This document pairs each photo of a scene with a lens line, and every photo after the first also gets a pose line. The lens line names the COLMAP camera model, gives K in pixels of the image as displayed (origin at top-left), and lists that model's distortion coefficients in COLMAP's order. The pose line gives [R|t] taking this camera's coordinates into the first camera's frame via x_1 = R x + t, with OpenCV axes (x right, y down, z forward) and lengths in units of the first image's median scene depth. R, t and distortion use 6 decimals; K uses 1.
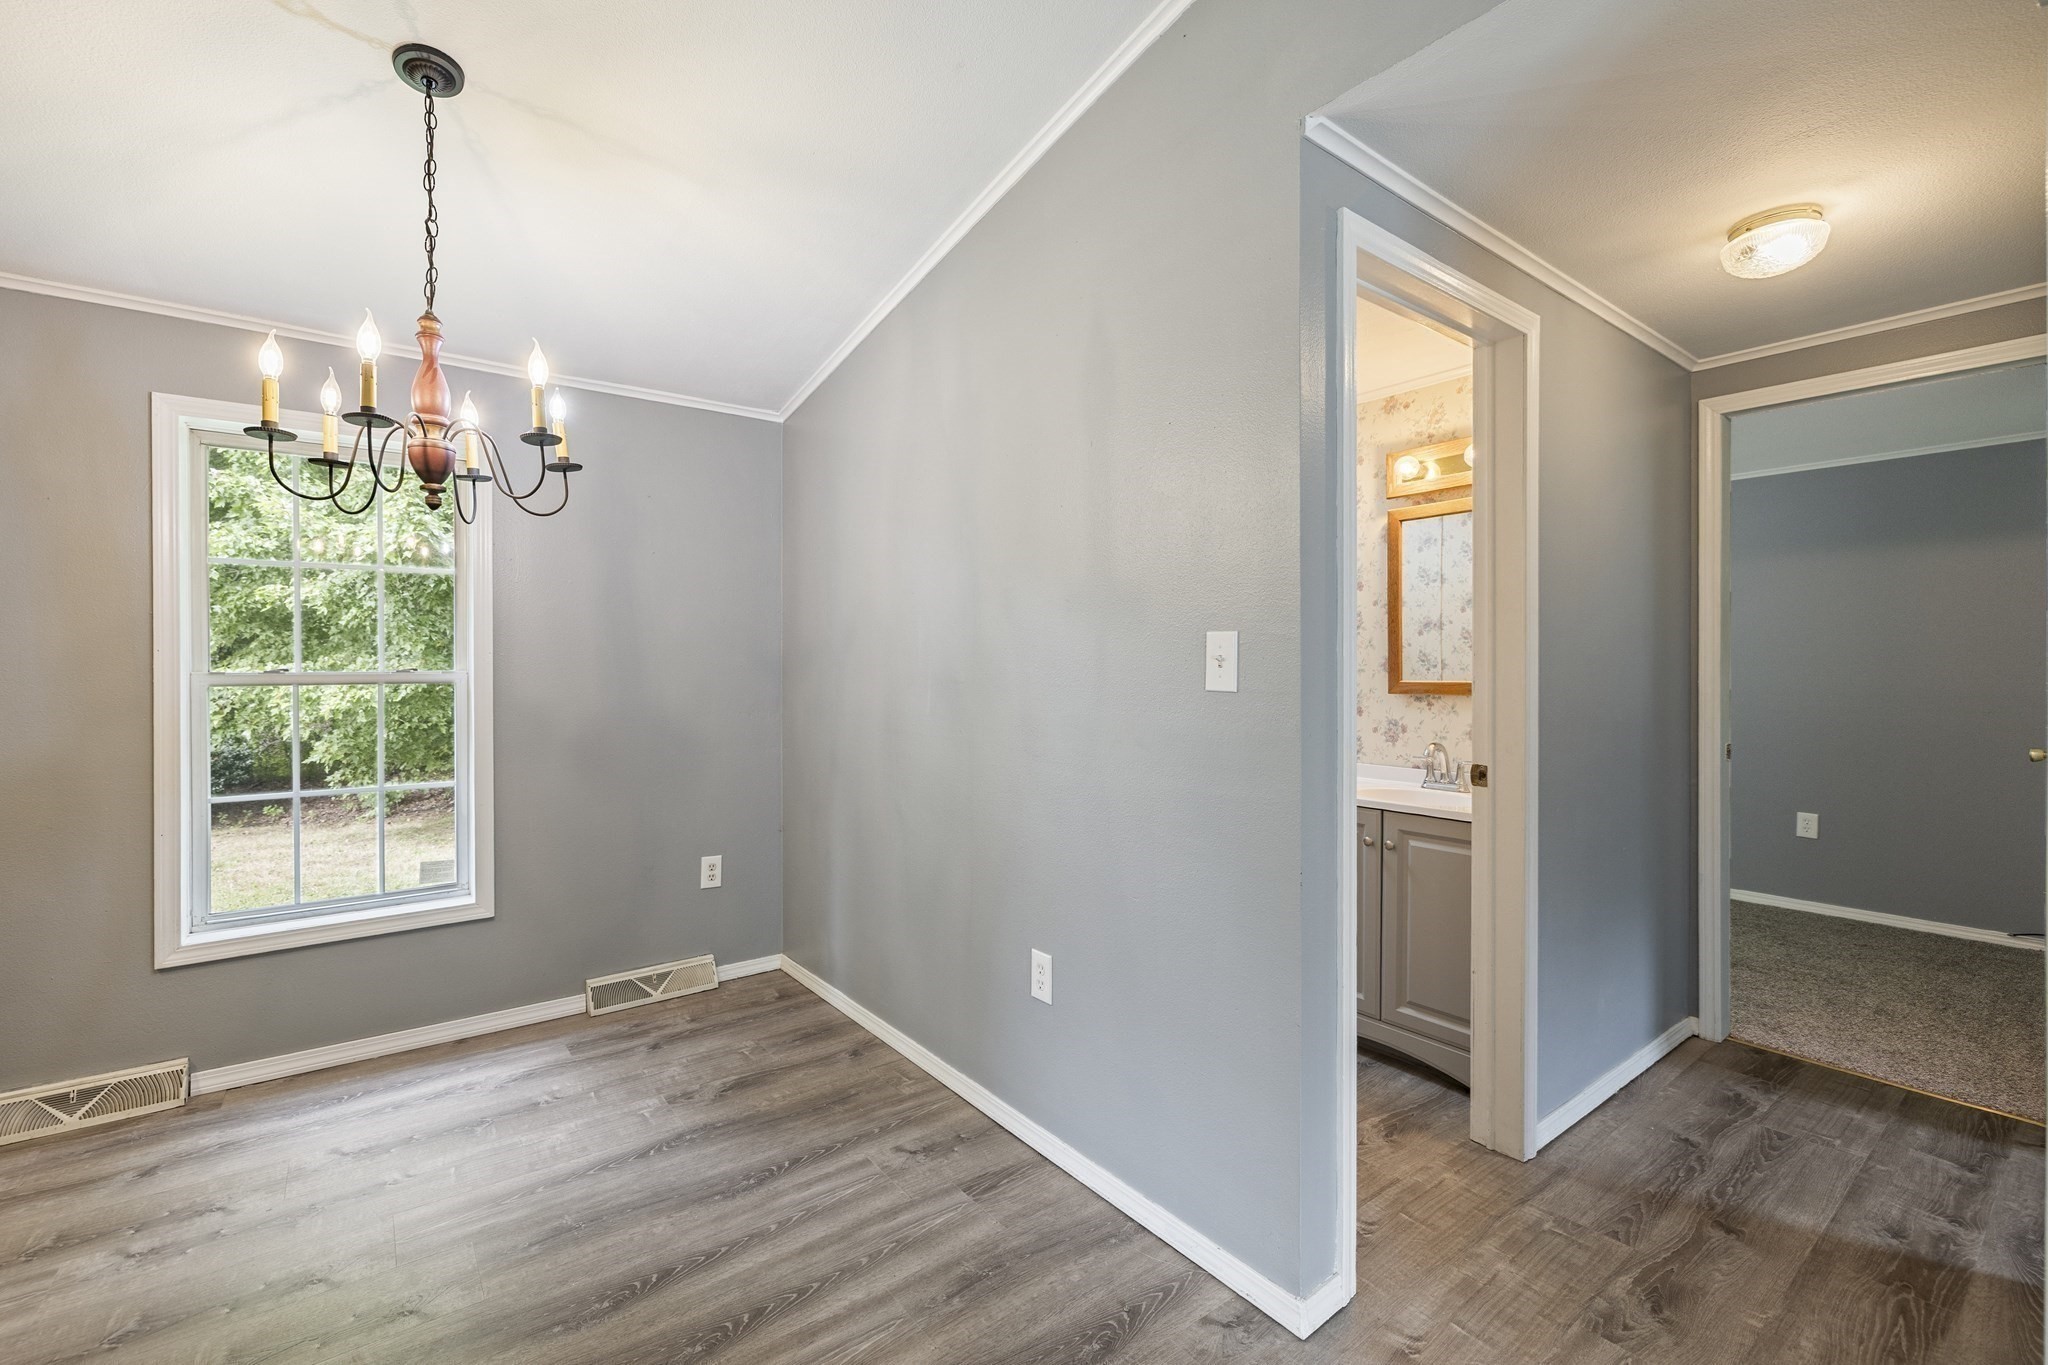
lens RADIAL K [[853.3, 0, 1011.5], [0, 853.3, 661.5], [0, 0, 1]] dist [0.000827, -0.000607]
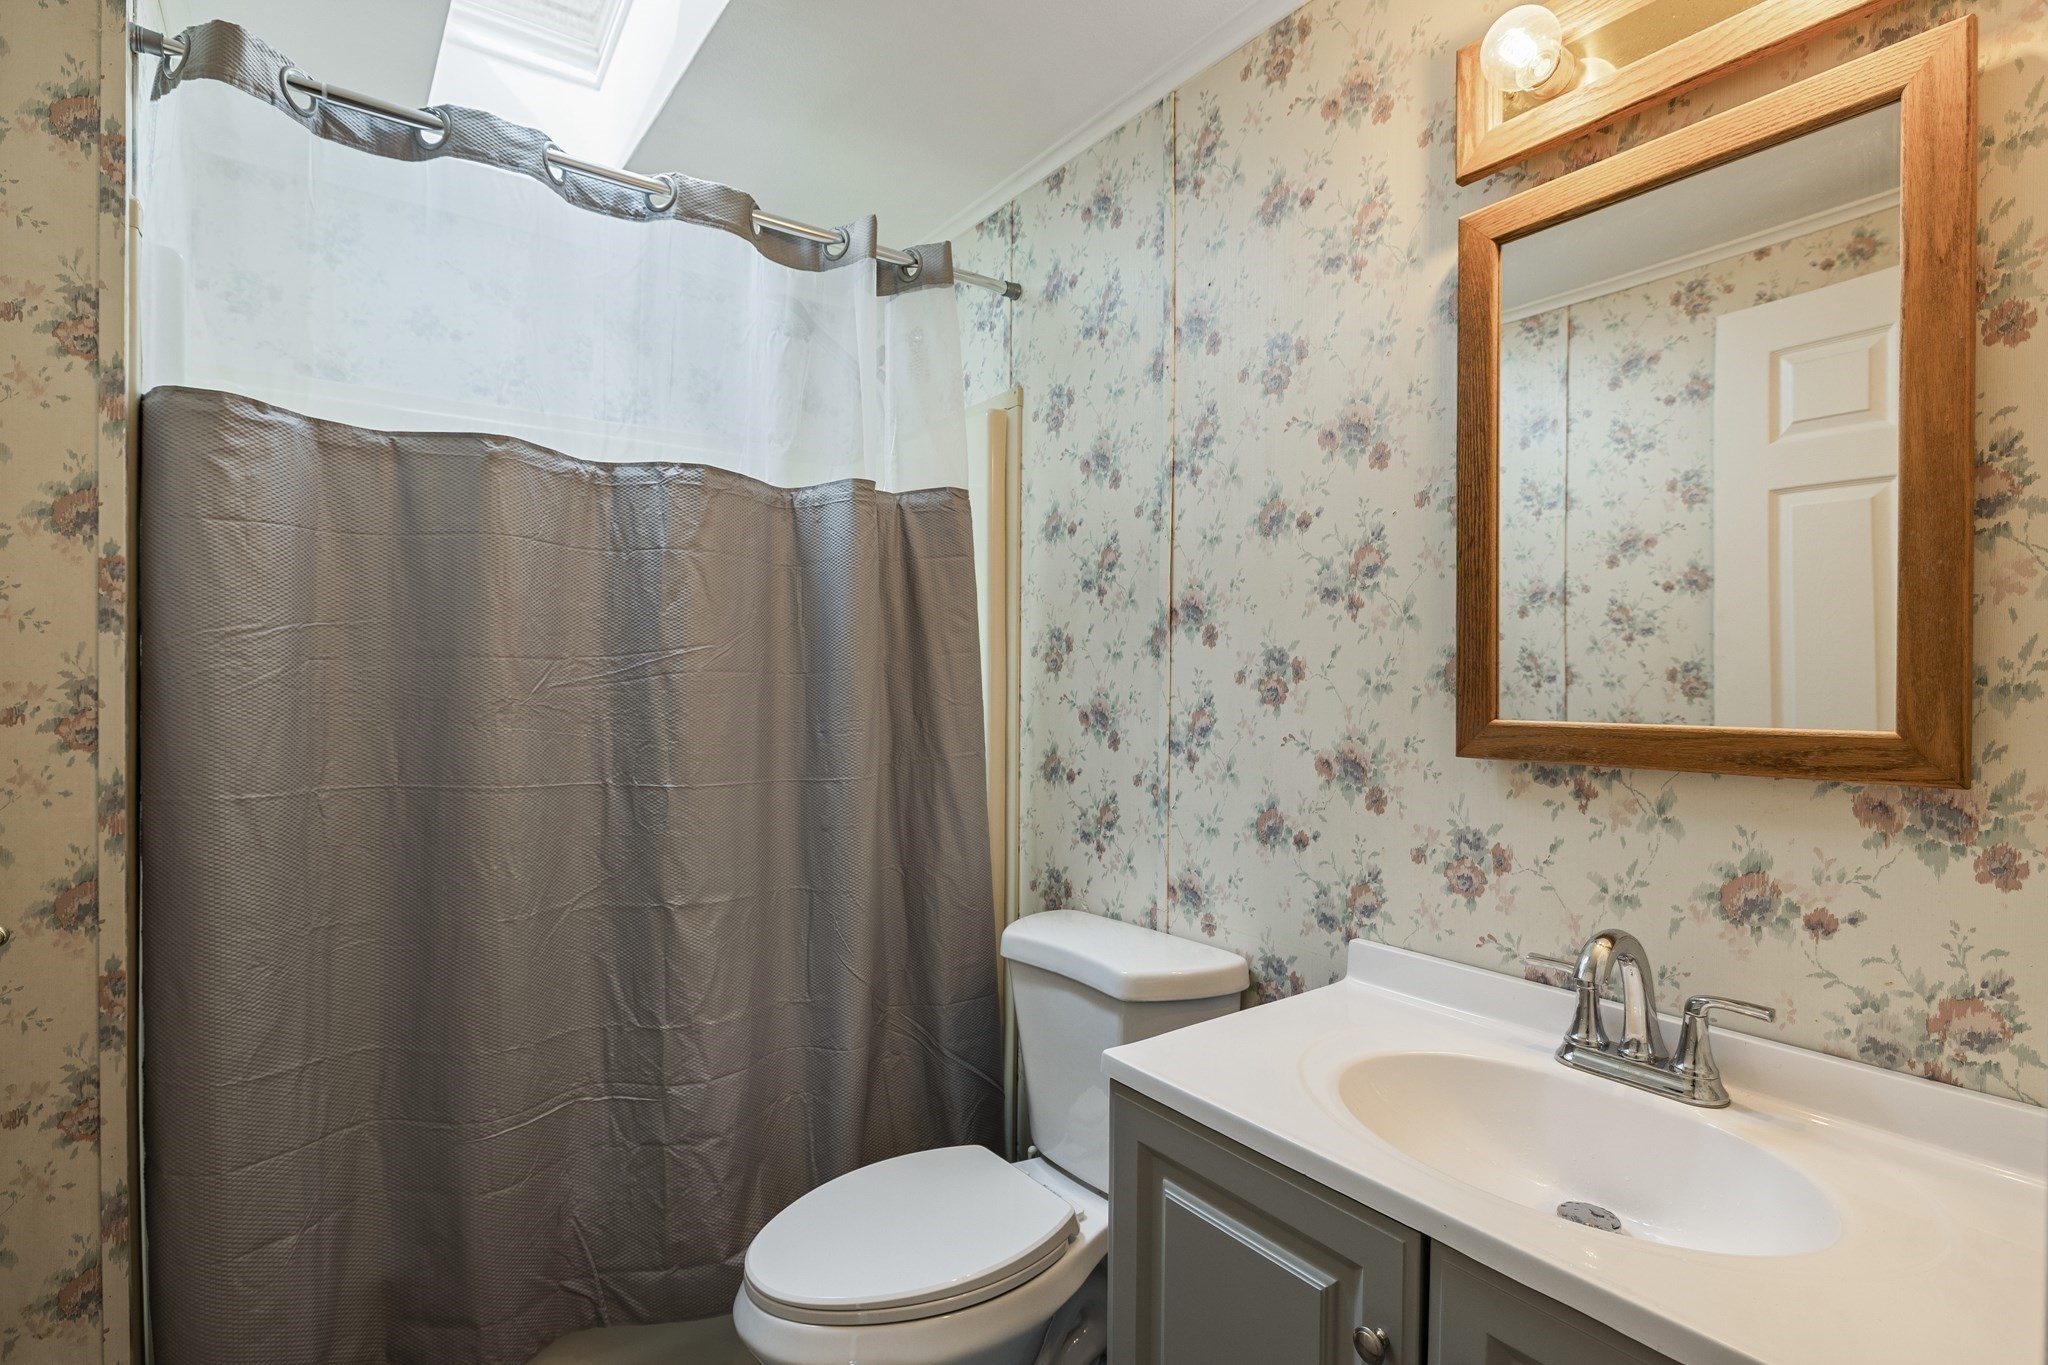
lens RADIAL K [[985.0, 0, 1034.2], [0, 985.0, 682.2], [0, 0, 1]] dist [-0.005826, -0.000492]
pose [[0.999968, 0.003876, 0.006966, 0.274884], [-0.003933, 0.999959, 0.008210, 0.005692], [-0.006934, -0.008237, 0.999942, 0.619069]]
